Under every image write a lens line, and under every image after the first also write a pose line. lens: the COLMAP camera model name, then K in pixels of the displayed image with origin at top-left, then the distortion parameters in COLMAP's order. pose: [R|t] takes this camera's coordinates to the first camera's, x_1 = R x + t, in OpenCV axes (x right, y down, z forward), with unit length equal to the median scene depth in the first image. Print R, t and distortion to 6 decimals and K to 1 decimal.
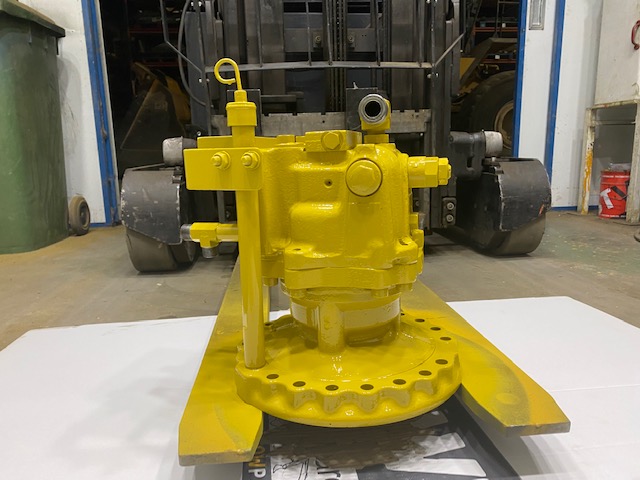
lens RADIAL K [[489.4, 0, 319.2], [0, 489.4, 240.5], [0, 0, 1]] dist [0.002302, 0.005012]
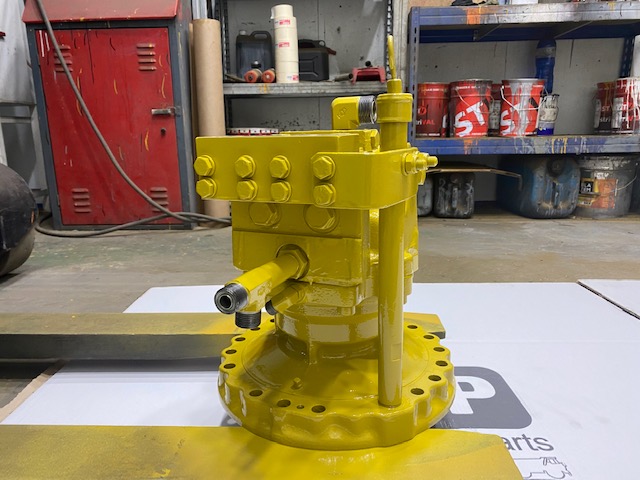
lens RADIAL K [[489.4, 0, 319.6], [0, 489.4, 241.1], [0, 0, 1]] dist [0.002302, 0.005012]
pose [[0.136523, -0.199154, 0.970412, -0.415771], [0.195674, 0.965705, 0.170659, -0.085244], [-0.971119, 0.166586, 0.170810, 0.413710]]
